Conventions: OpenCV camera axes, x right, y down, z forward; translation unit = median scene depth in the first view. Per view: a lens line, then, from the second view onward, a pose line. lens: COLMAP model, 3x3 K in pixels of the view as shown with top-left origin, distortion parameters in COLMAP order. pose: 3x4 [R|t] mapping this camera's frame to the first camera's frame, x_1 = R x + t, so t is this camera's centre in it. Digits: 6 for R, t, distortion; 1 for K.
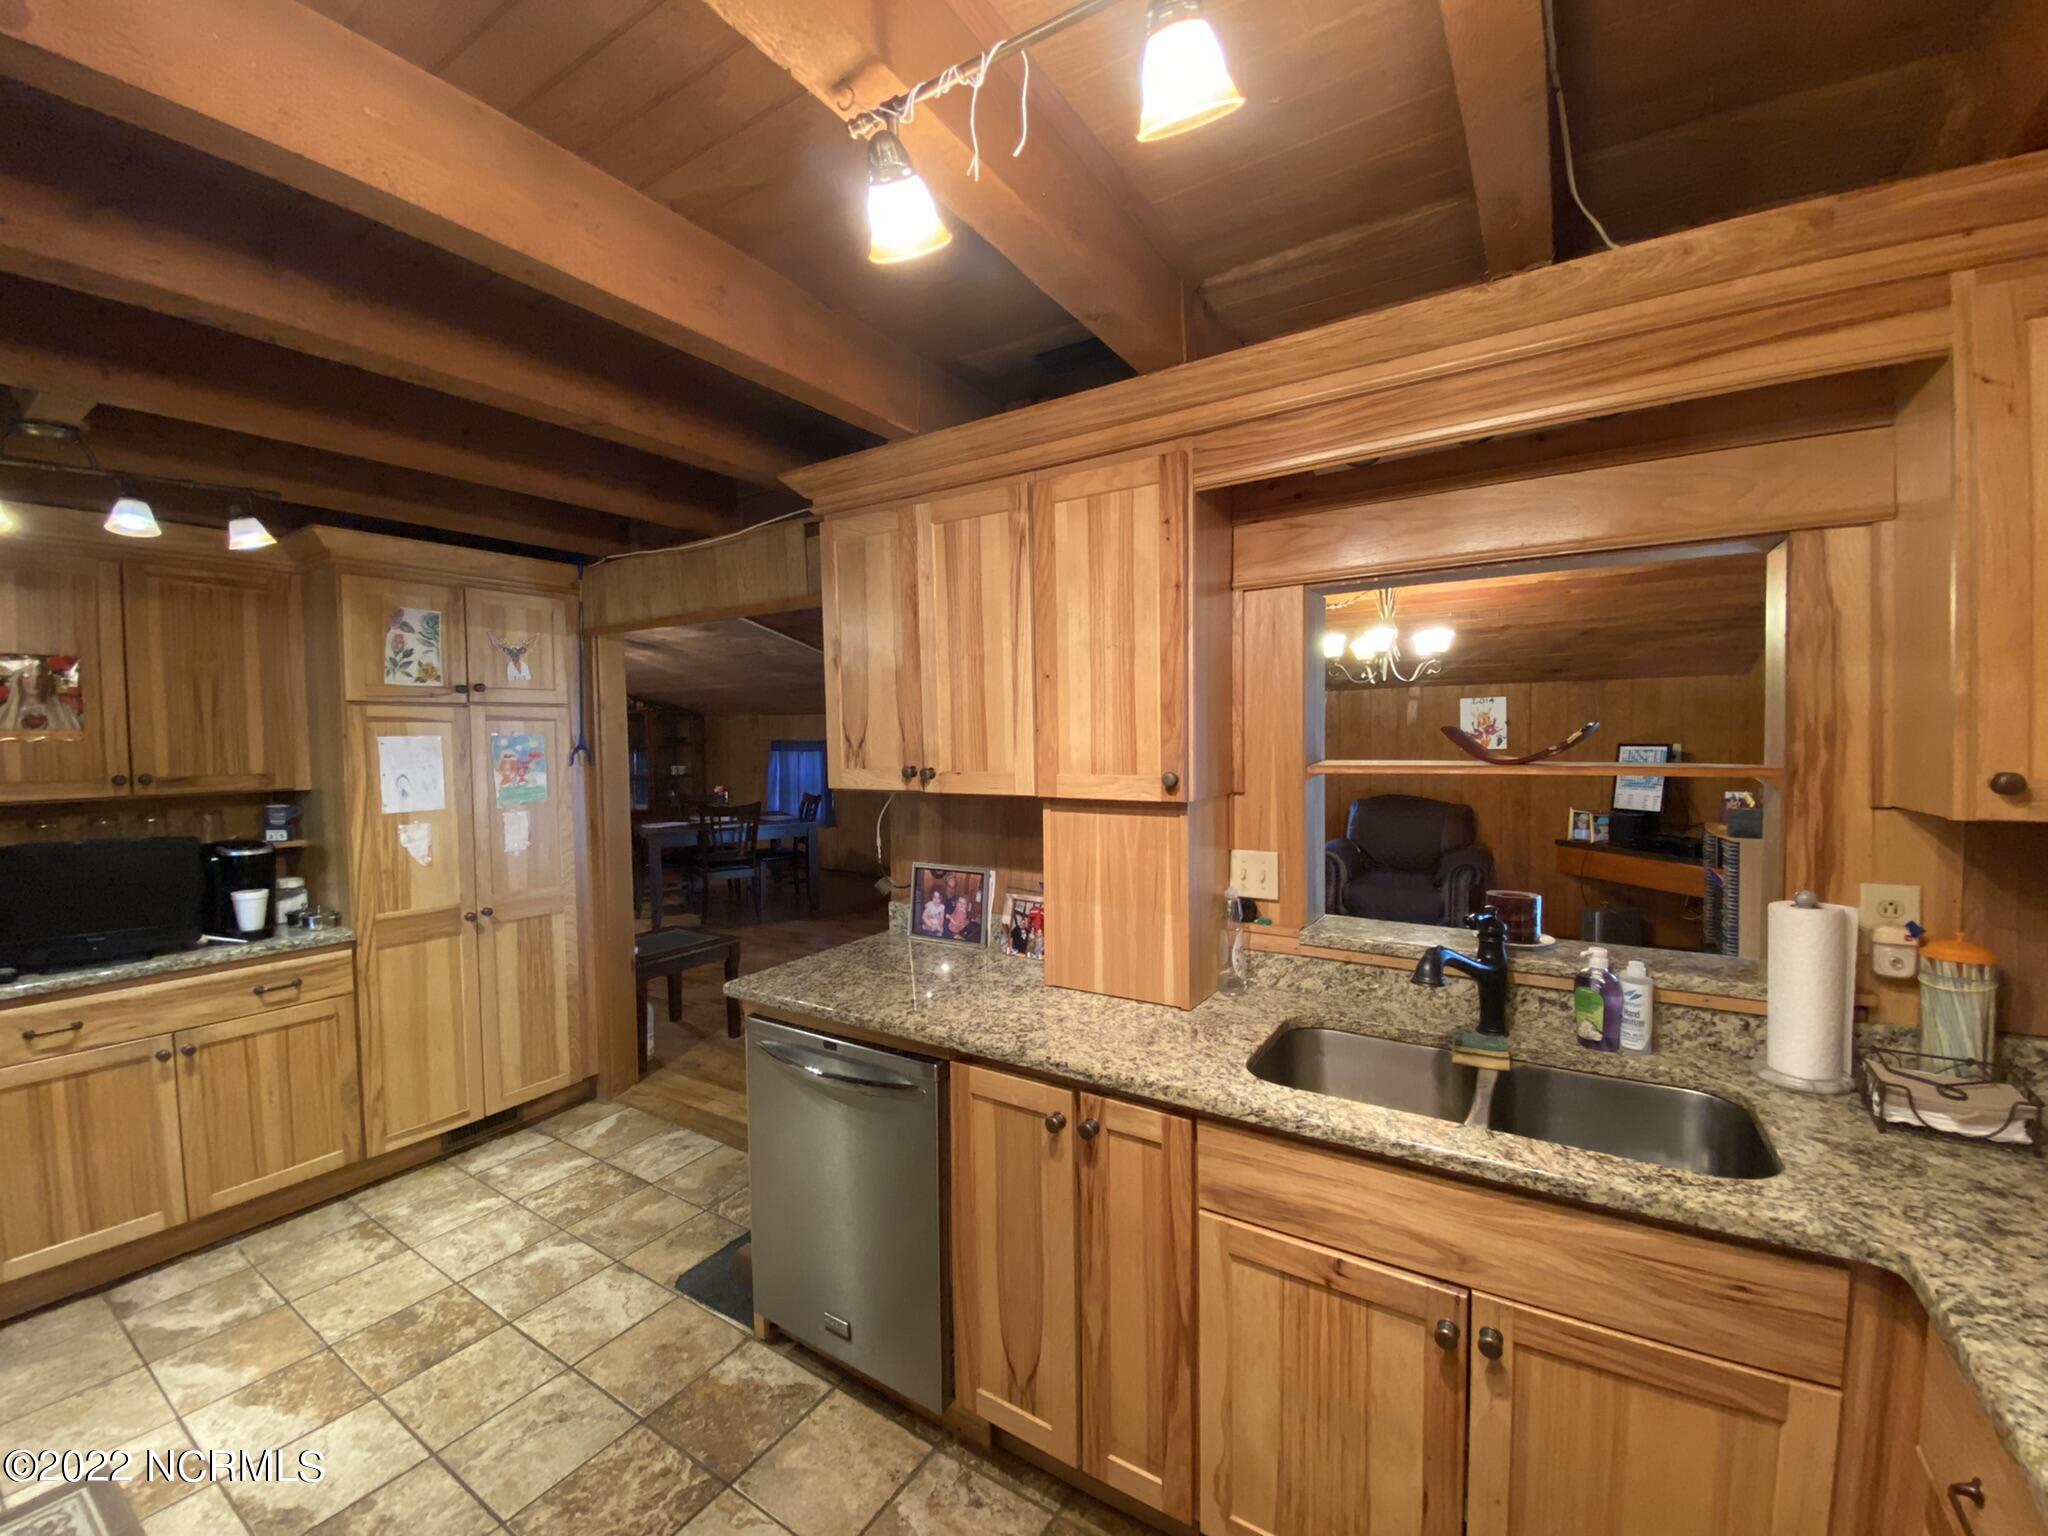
lens RADIAL K [[825.4, 0, 1010.7], [0, 825.4, 772.2], [0, 0, 1]] dist [-0.011559, -0.000628]
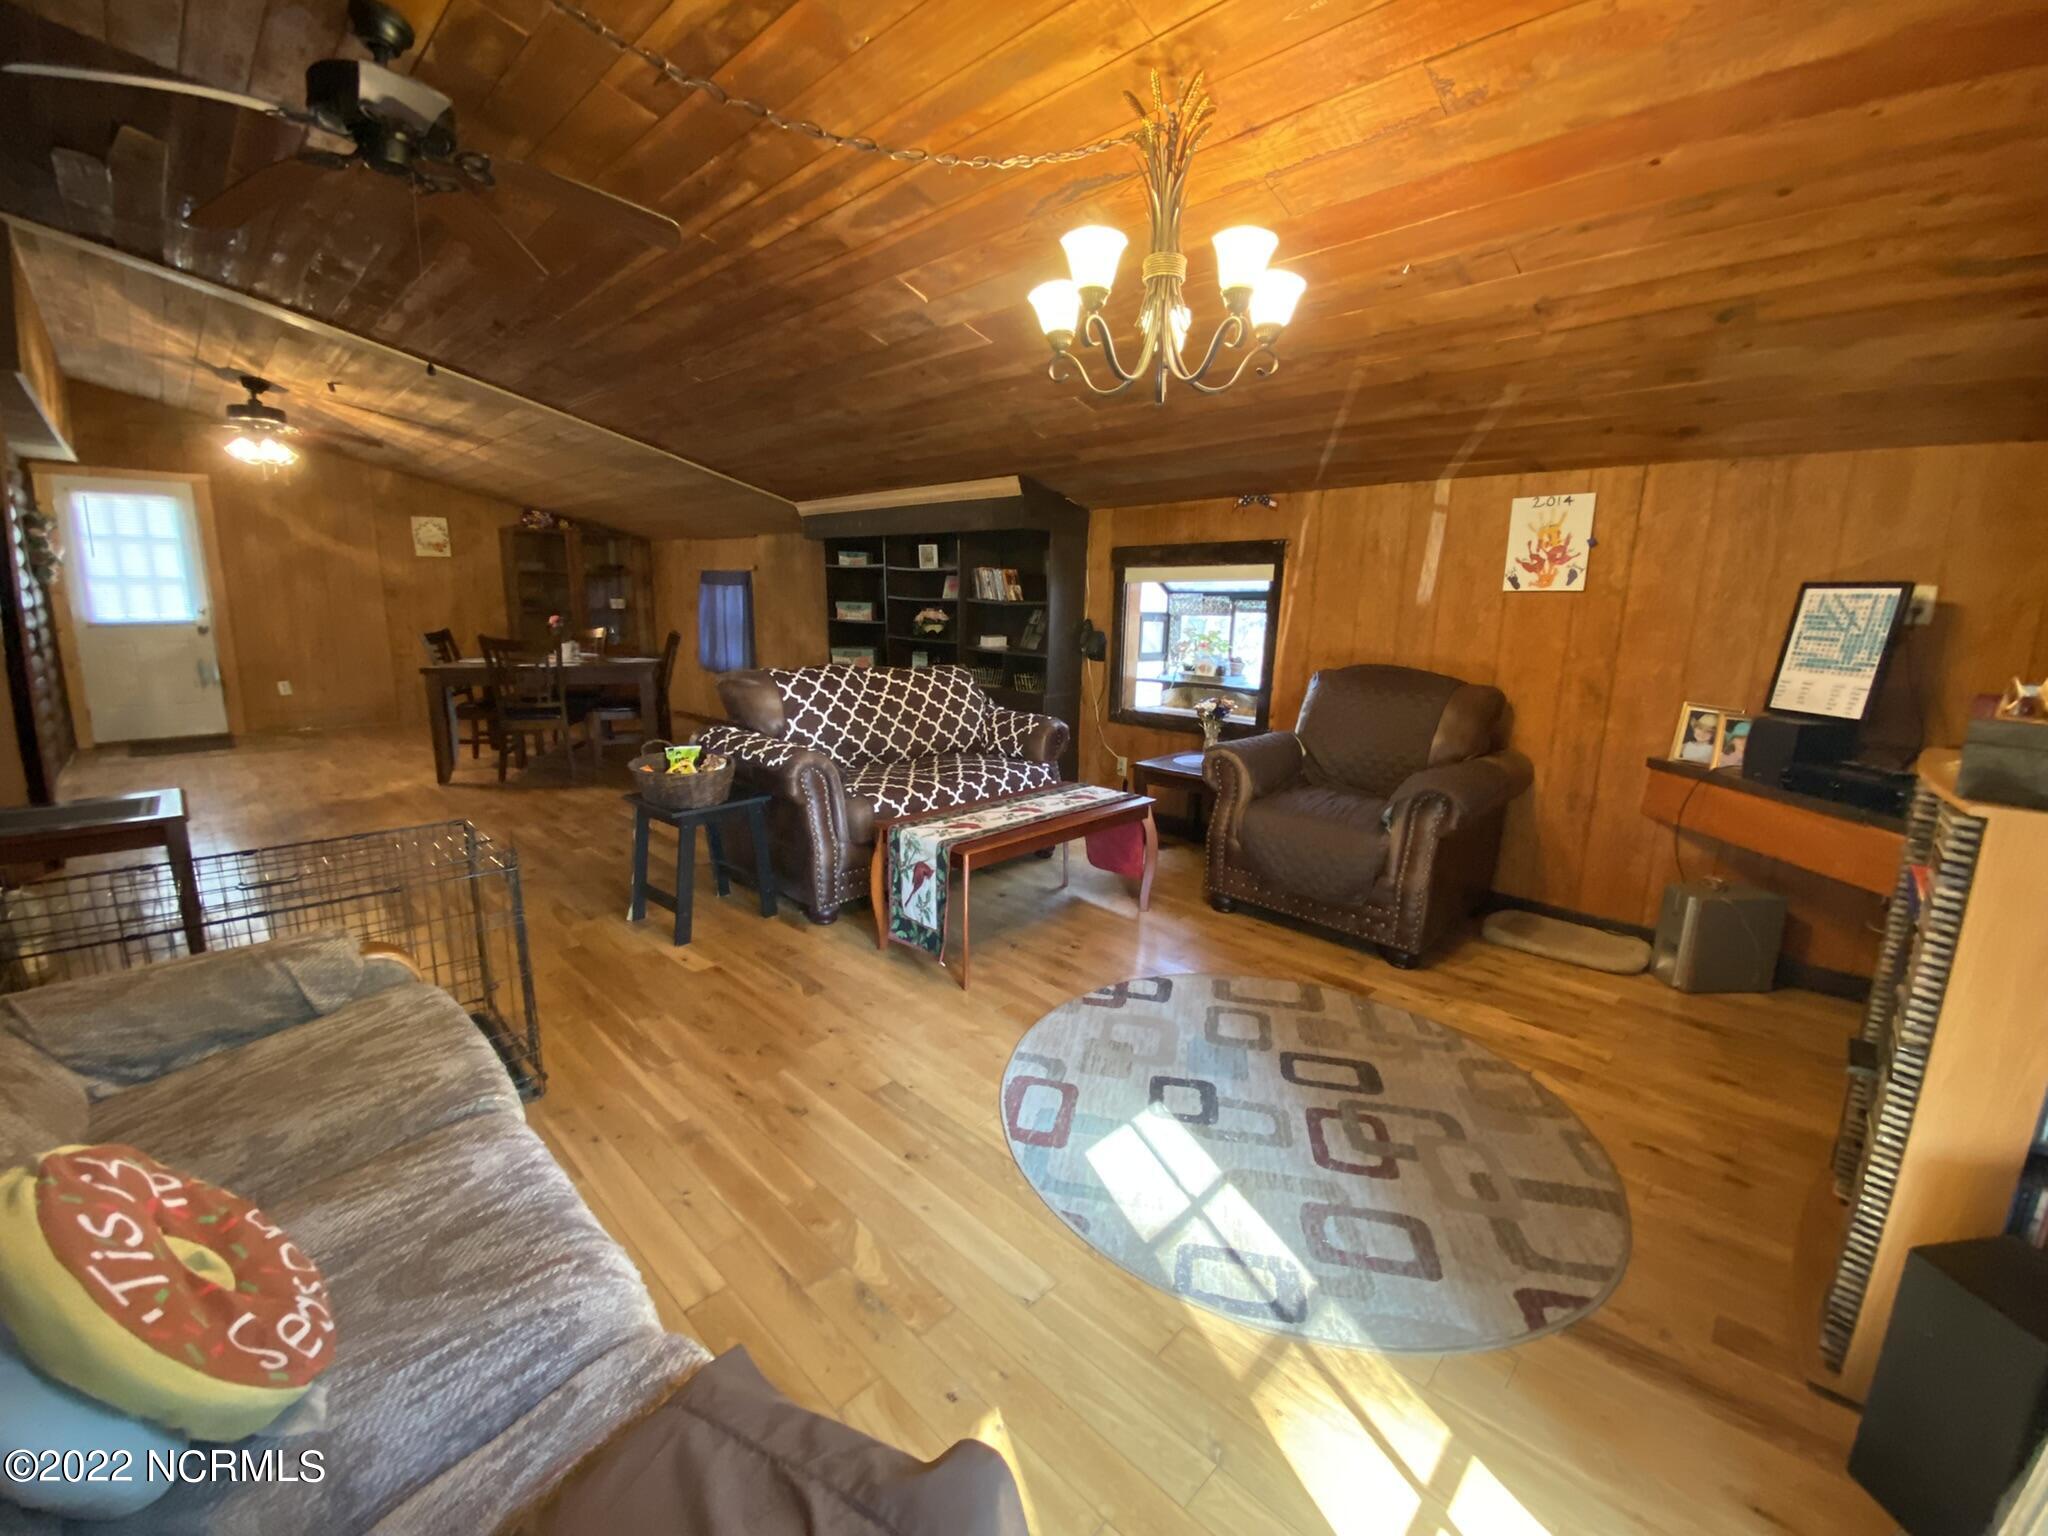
lens RADIAL K [[825.4, 0, 1036.9], [0, 825.4, 772.9], [0, 0, 1]] dist [-0.011559, -0.000628]
pose [[0.982096, 0.074055, -0.173216, 0.363198], [-0.045593, 0.985593, 0.162871, 0.020767], [0.182782, -0.152057, 0.971323, 0.392131]]
